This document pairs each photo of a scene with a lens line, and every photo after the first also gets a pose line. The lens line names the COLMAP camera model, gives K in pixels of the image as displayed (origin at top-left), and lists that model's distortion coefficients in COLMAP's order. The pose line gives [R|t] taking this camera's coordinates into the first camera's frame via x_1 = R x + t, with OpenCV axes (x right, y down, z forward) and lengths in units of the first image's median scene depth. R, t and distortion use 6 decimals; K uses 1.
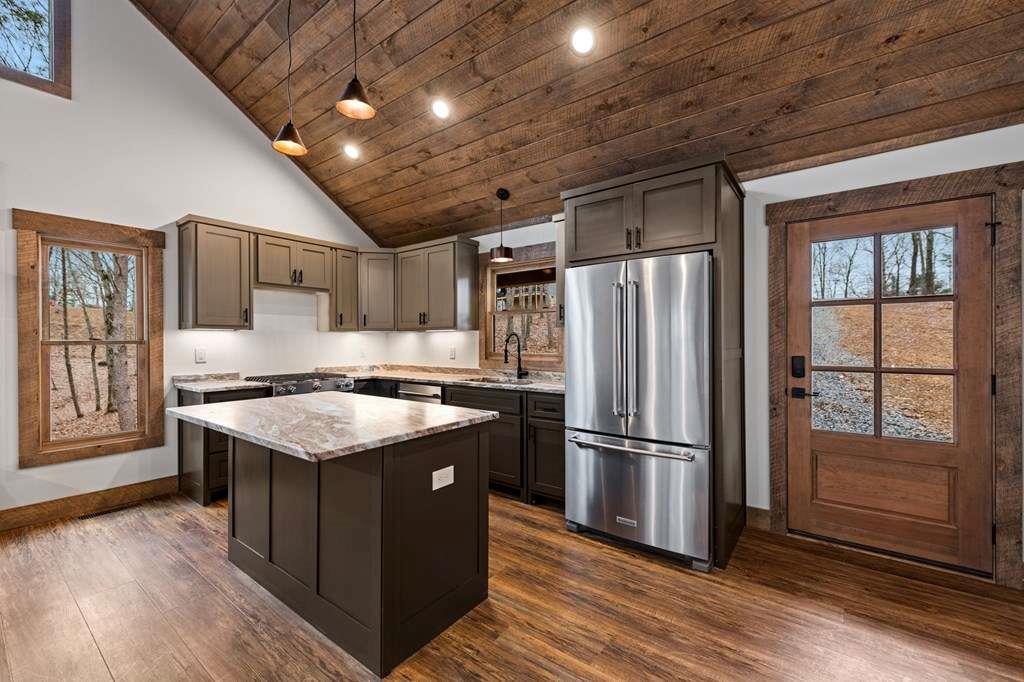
lens RADIAL K [[420.9, 0, 512.2], [0, 420.9, 342.2], [0, 0, 1]] dist [0.009752, -0.000261]
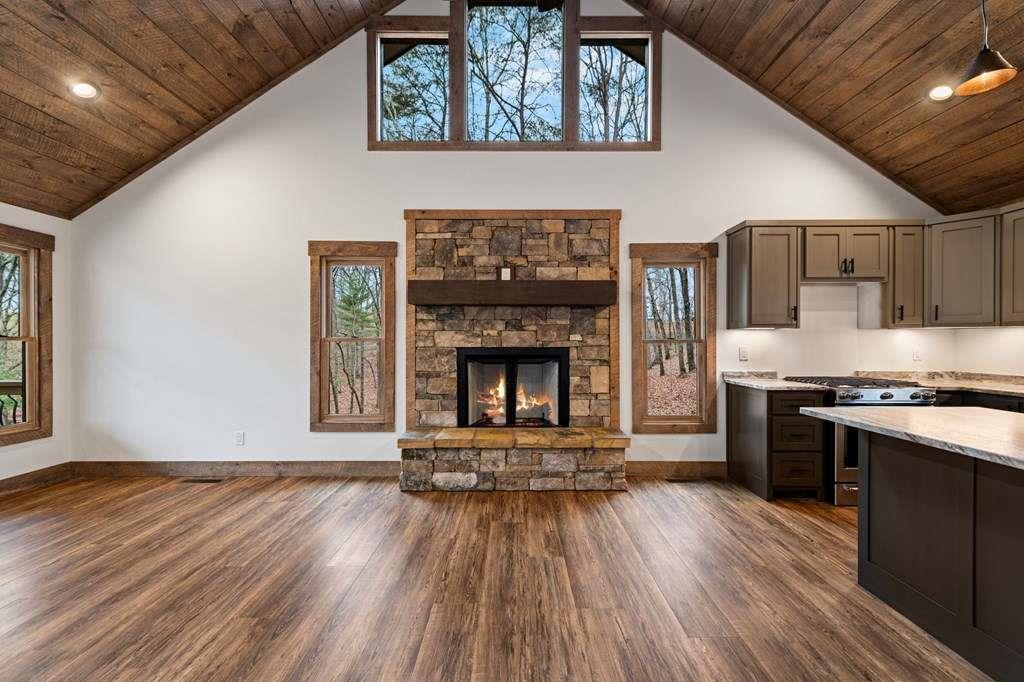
lens RADIAL K [[399.0, 0, 514.6], [0, 399.0, 343.7], [0, 0, 1]] dist [0.014180, -0.004846]
pose [[0.603827, 0.006974, -0.797085, -0.288639], [-0.002865, 0.999974, 0.006580, 0.001454], [0.797110, -0.001690, 0.603831, -0.062749]]
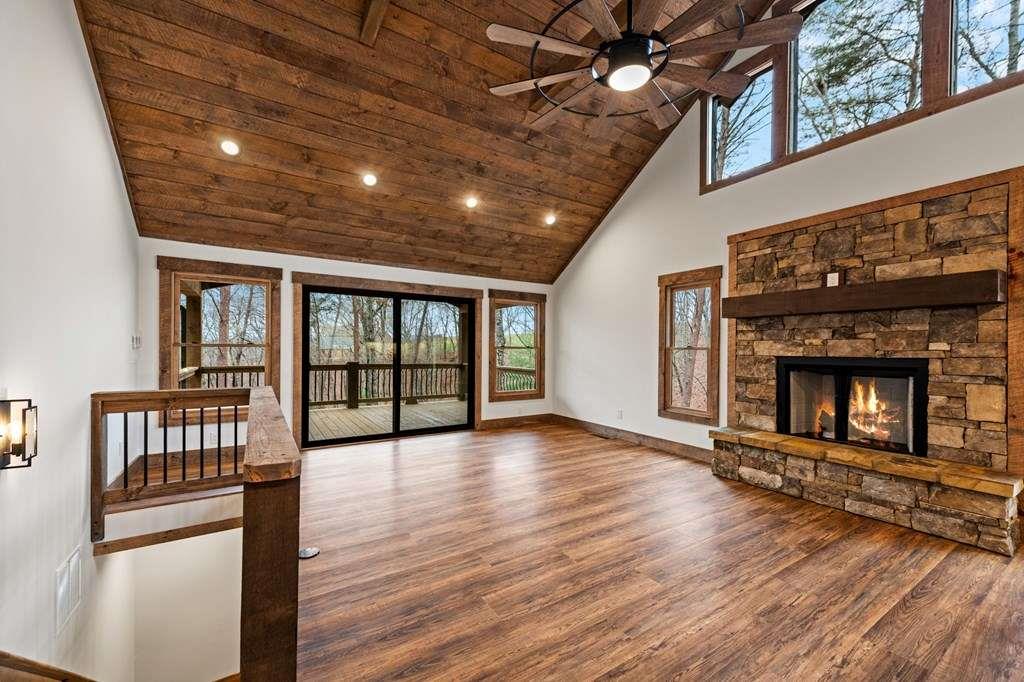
lens RADIAL K [[400.5, 0, 513.9], [0, 400.5, 350.3], [0, 0, 1]] dist [0.011537, -0.003805]
pose [[-0.351903, 0.004138, -0.936027, 0.059730], [-0.005520, 0.999964, 0.006496, -0.000670], [0.936020, 0.007453, -0.351868, 0.156368]]
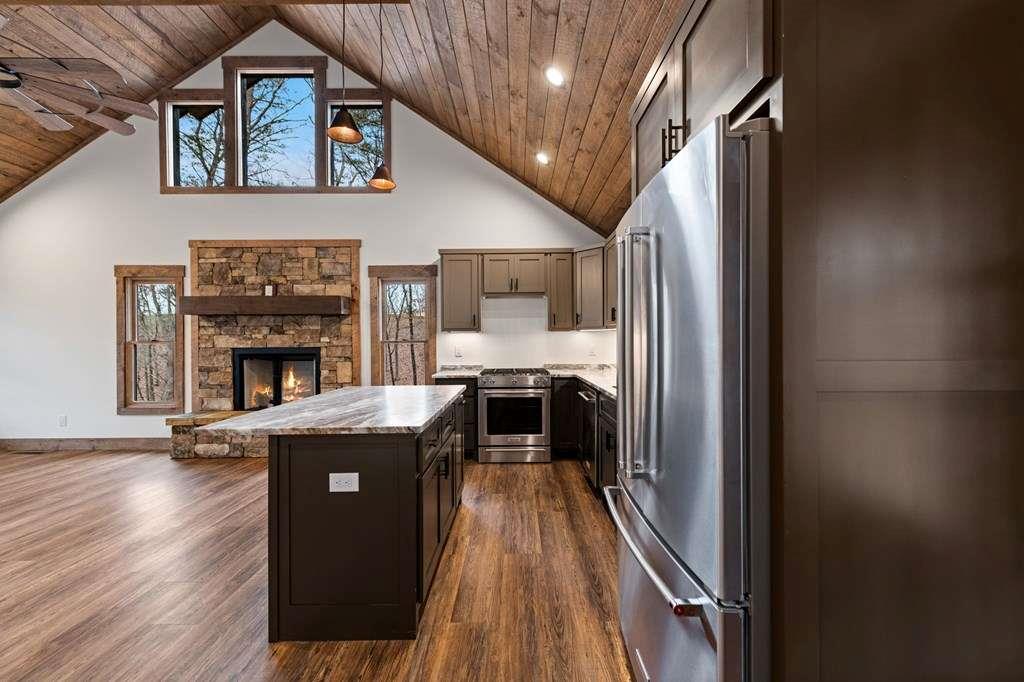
lens RADIAL K [[399.0, 0, 514.6], [0, 399.0, 343.7], [0, 0, 1]] dist [0.014180, -0.004846]
pose [[0.602076, 0.002955, -0.798433, 0.403460], [0.004445, 0.999965, 0.007053, -0.000962], [0.798426, -0.007795, 0.602042, 0.381364]]
